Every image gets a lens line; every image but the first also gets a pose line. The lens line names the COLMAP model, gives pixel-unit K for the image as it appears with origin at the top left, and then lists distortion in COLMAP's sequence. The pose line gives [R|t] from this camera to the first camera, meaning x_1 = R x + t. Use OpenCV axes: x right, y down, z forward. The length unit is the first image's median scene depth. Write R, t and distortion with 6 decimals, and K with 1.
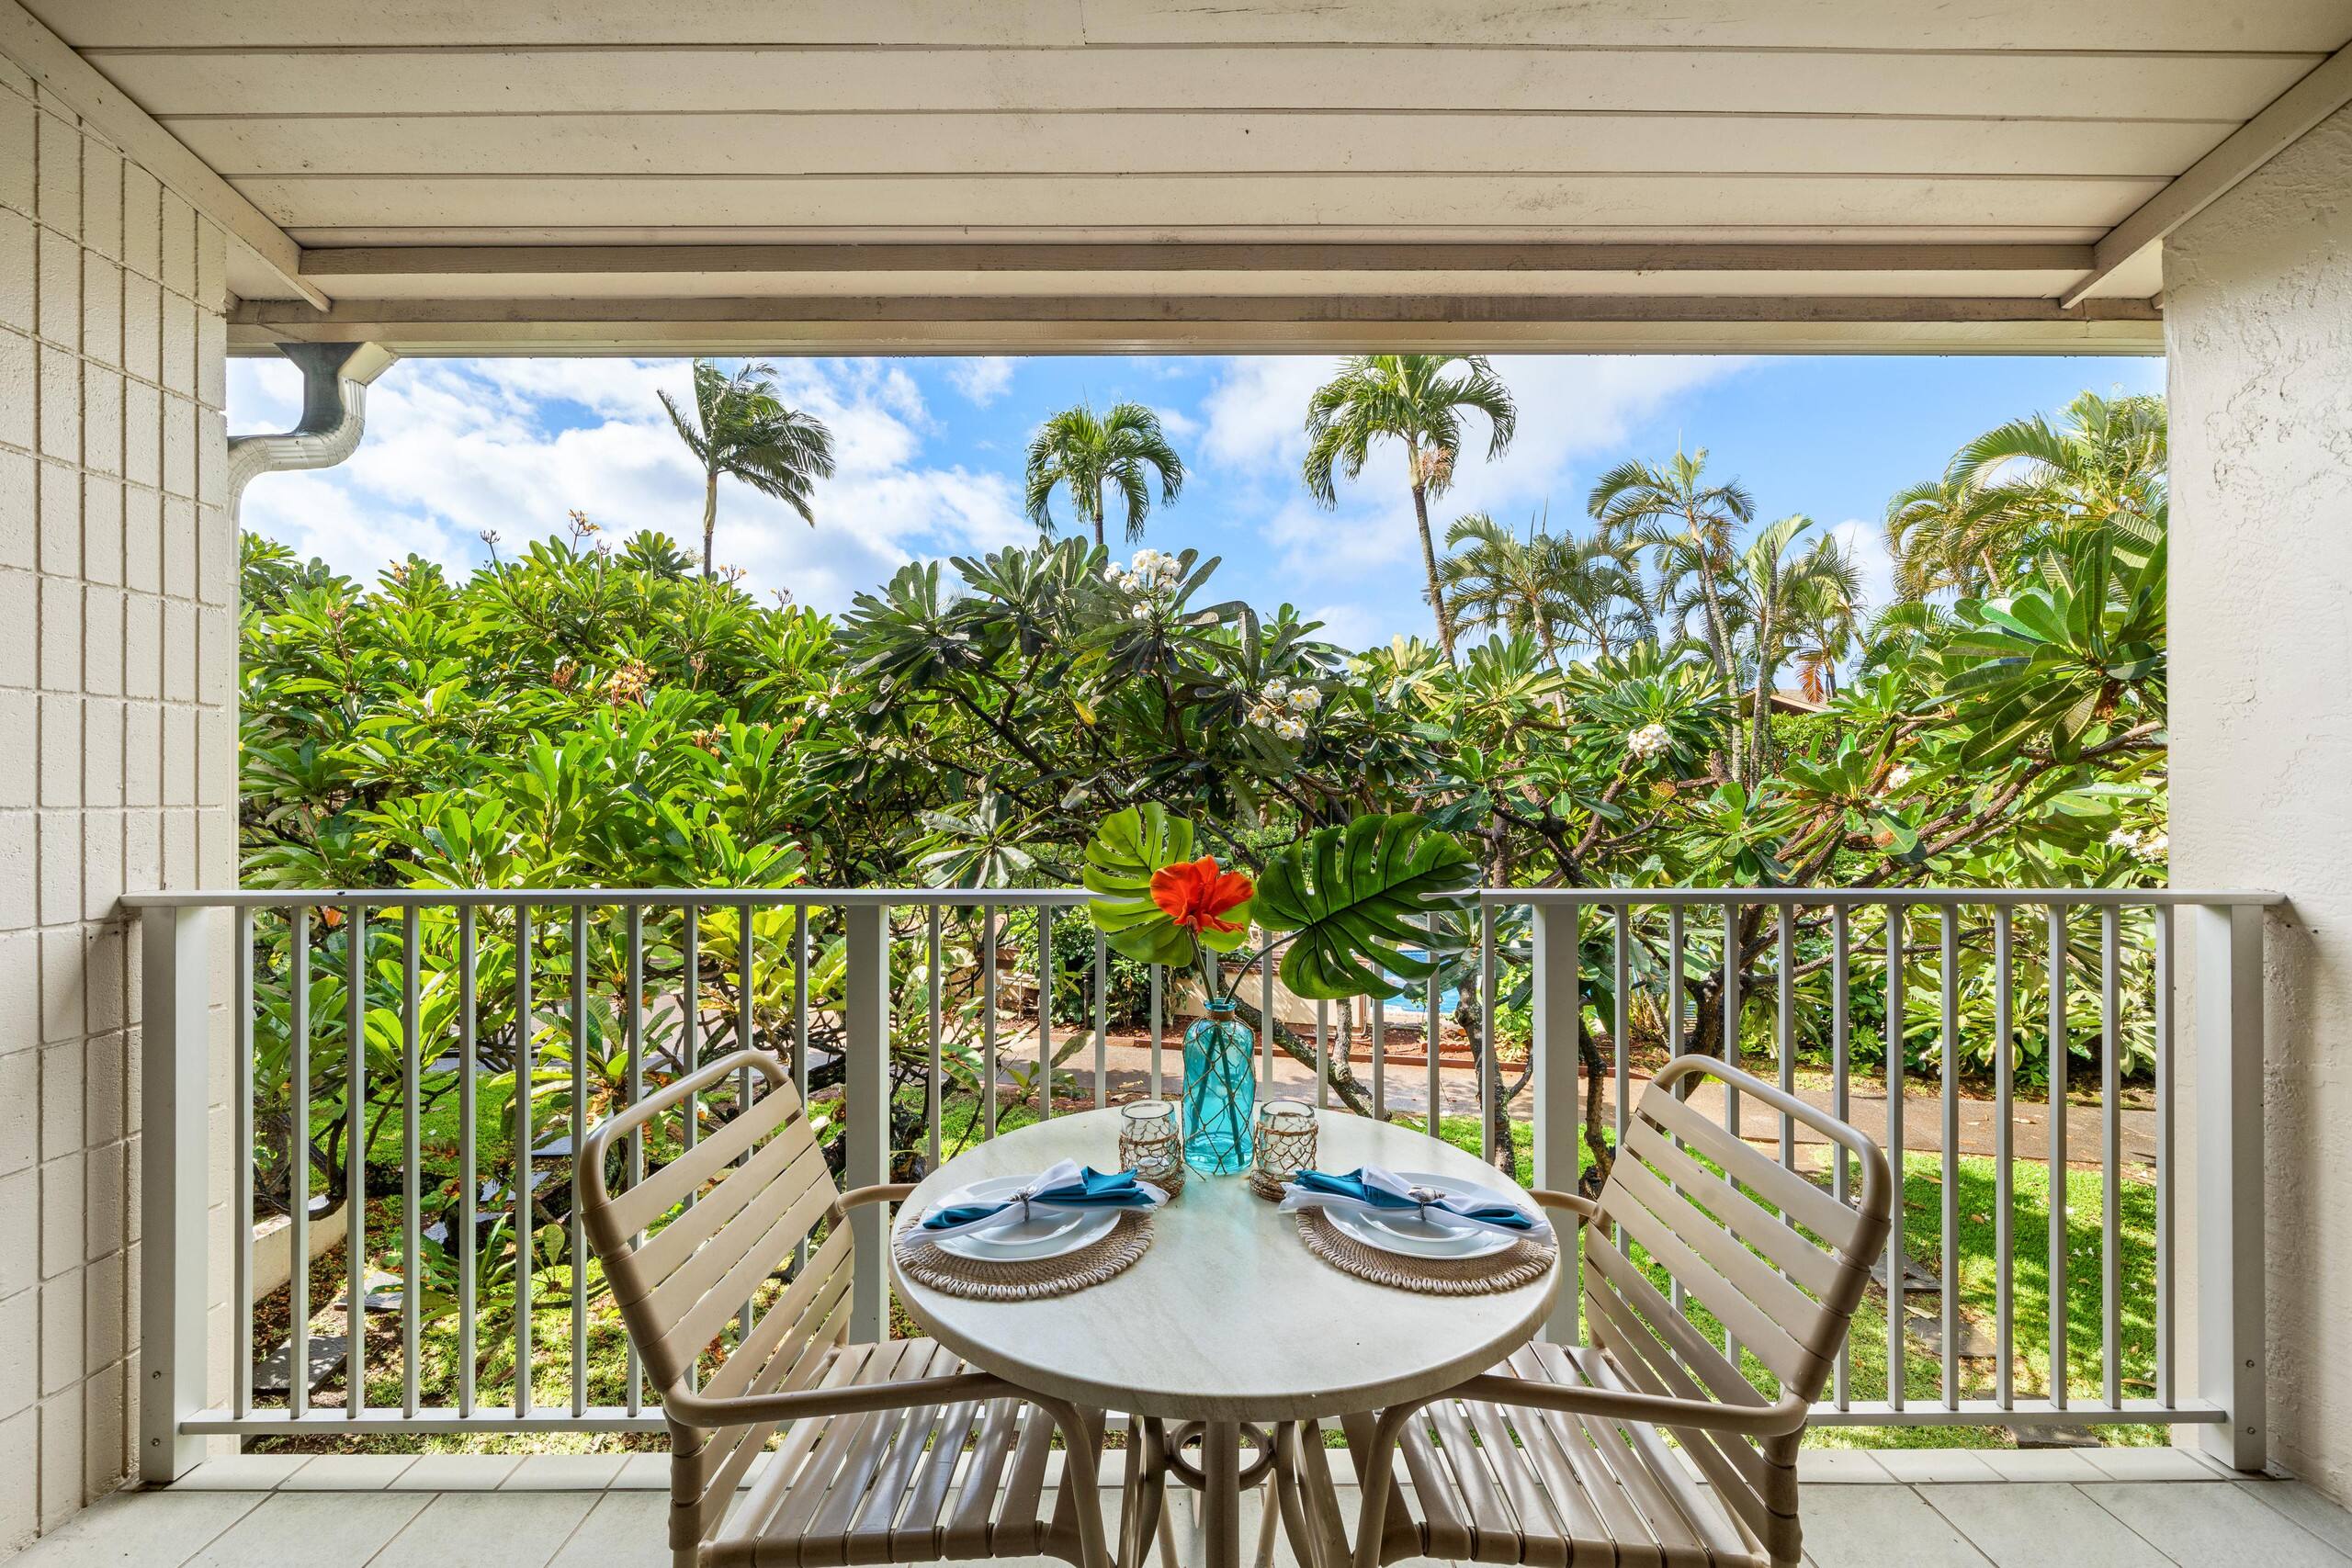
lens RADIAL K [[989.3, 0, 1176.0], [0, 989.3, 784.0], [0, 0, 1]] dist [-0.002438, 0.000054]
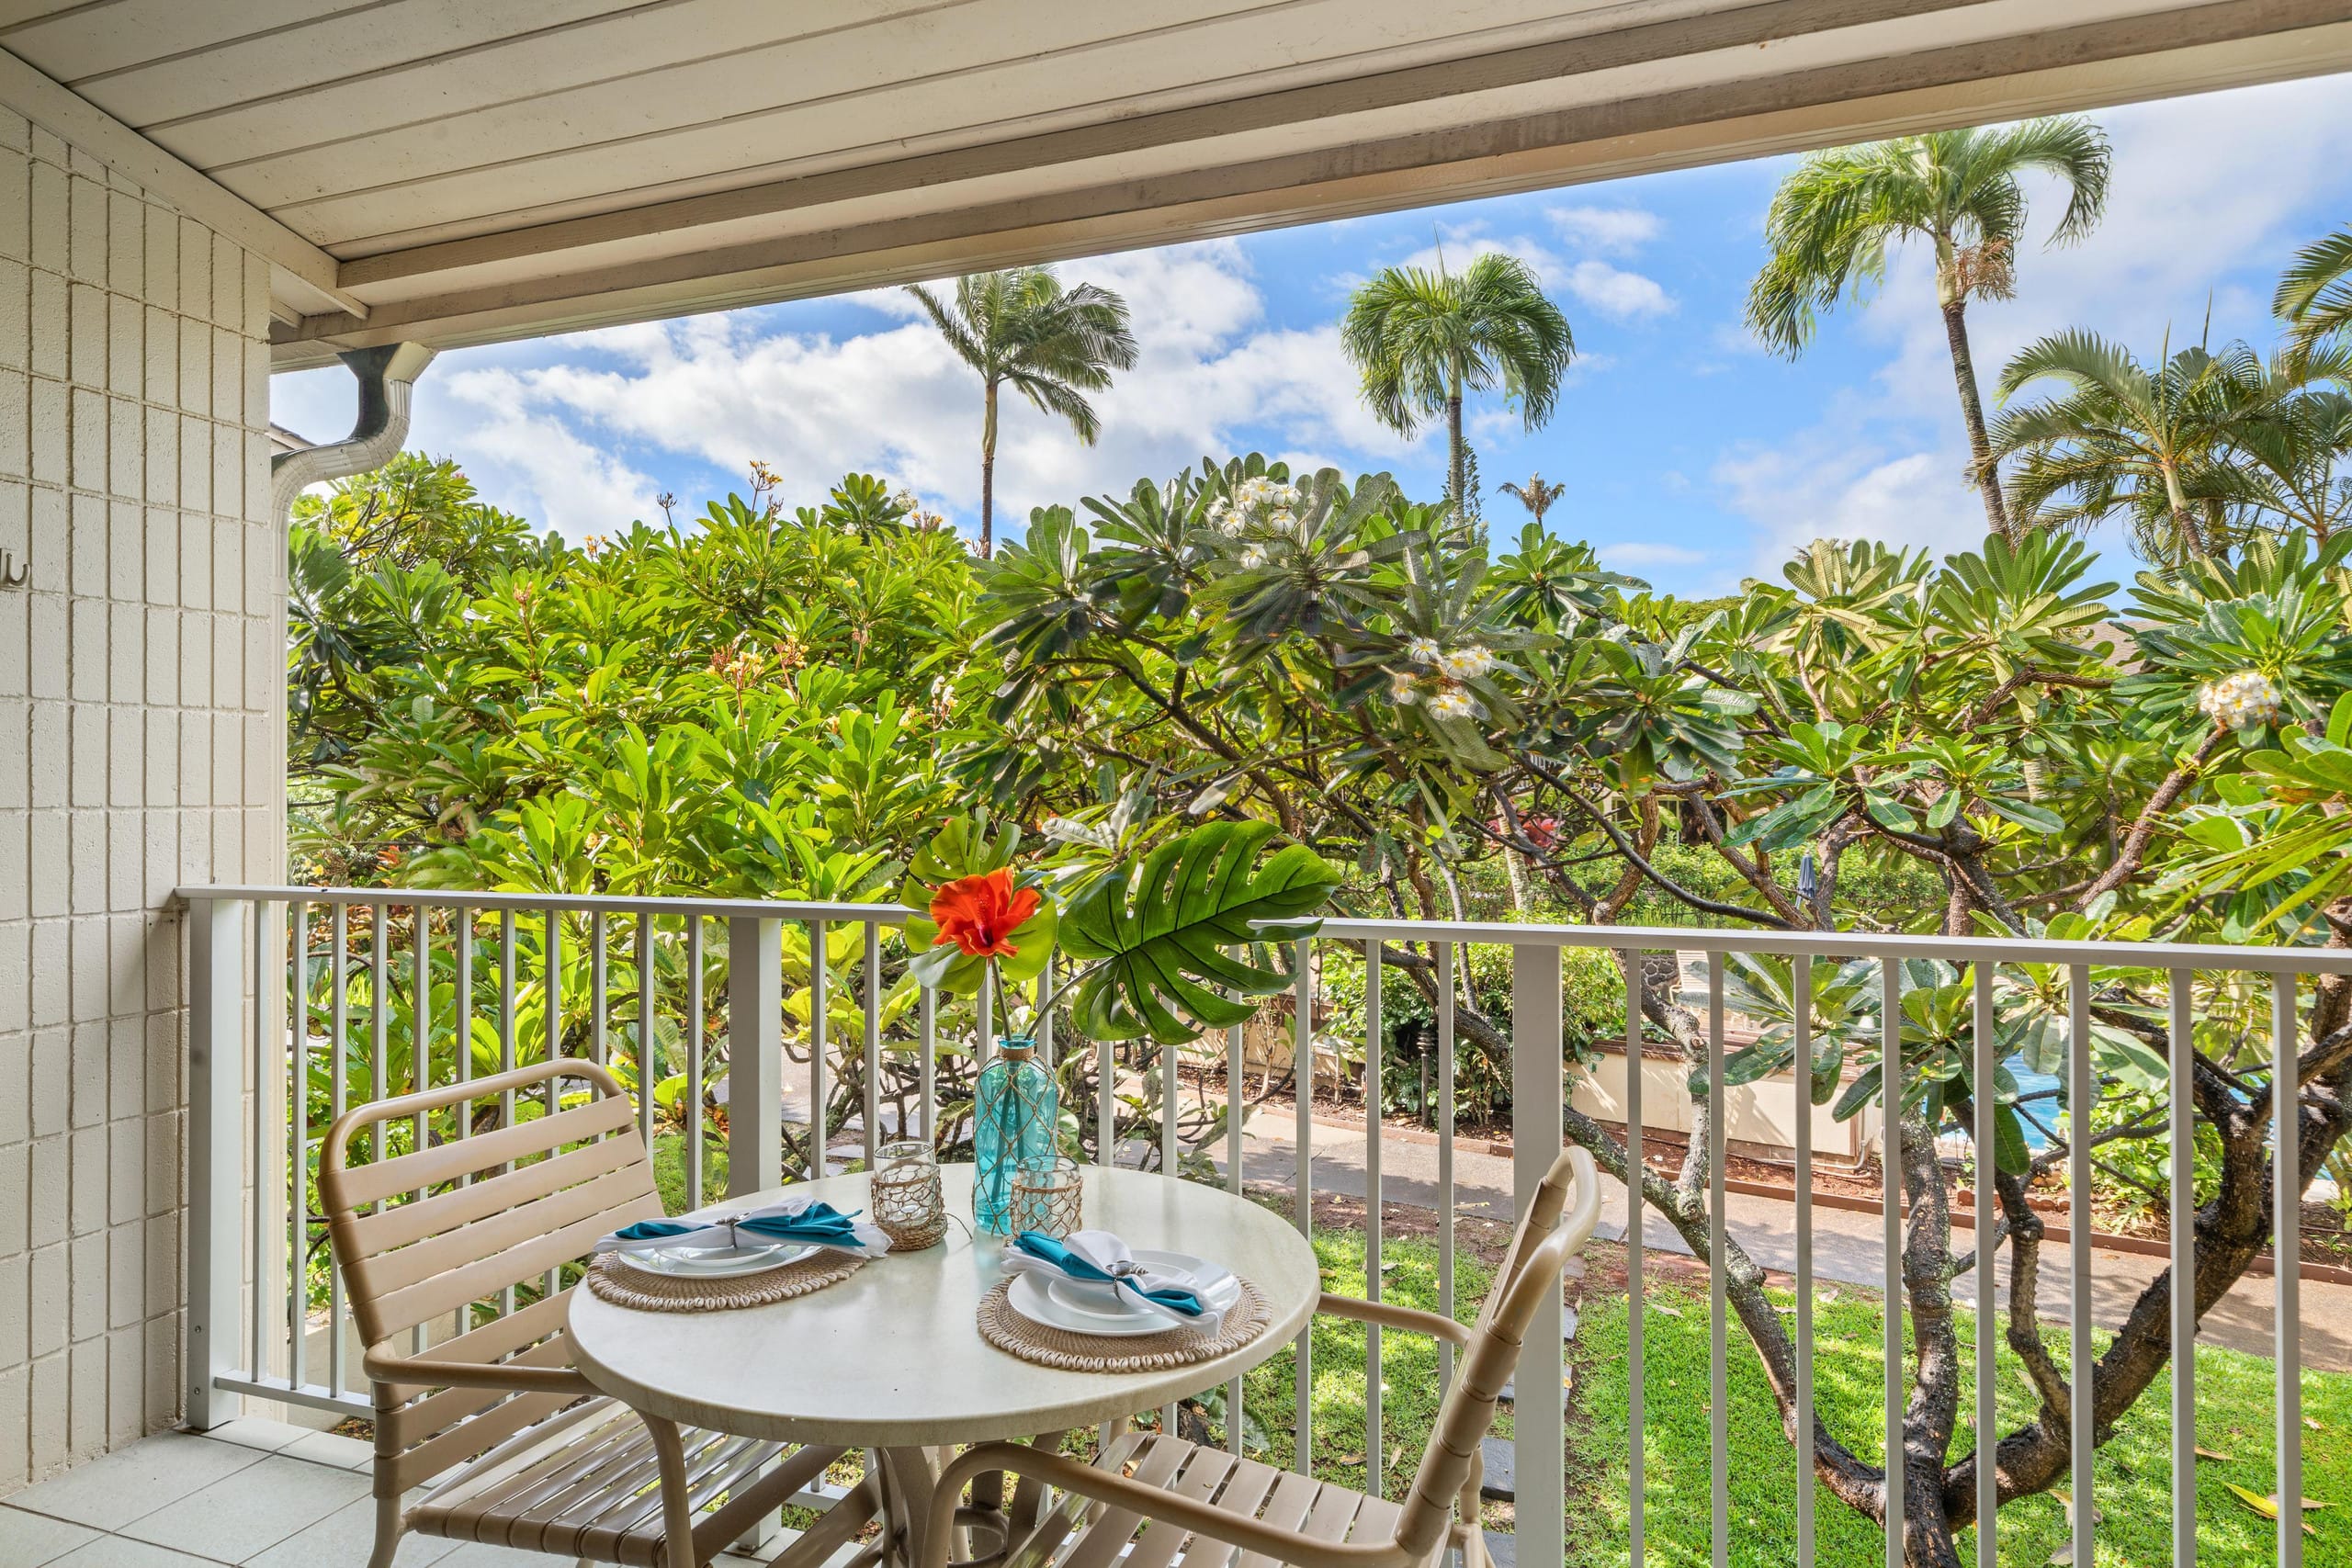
lens RADIAL K [[1448.0, 0, 1217.5], [0, 1448.0, 769.4], [0, 0, 1]] dist [0.000662, -0.000220]
pose [[0.937266, -0.004862, -0.348582, 0.352865], [0.003560, 0.999984, -0.004375, -0.004308], [0.348598, 0.002860, 0.937268, -0.065576]]
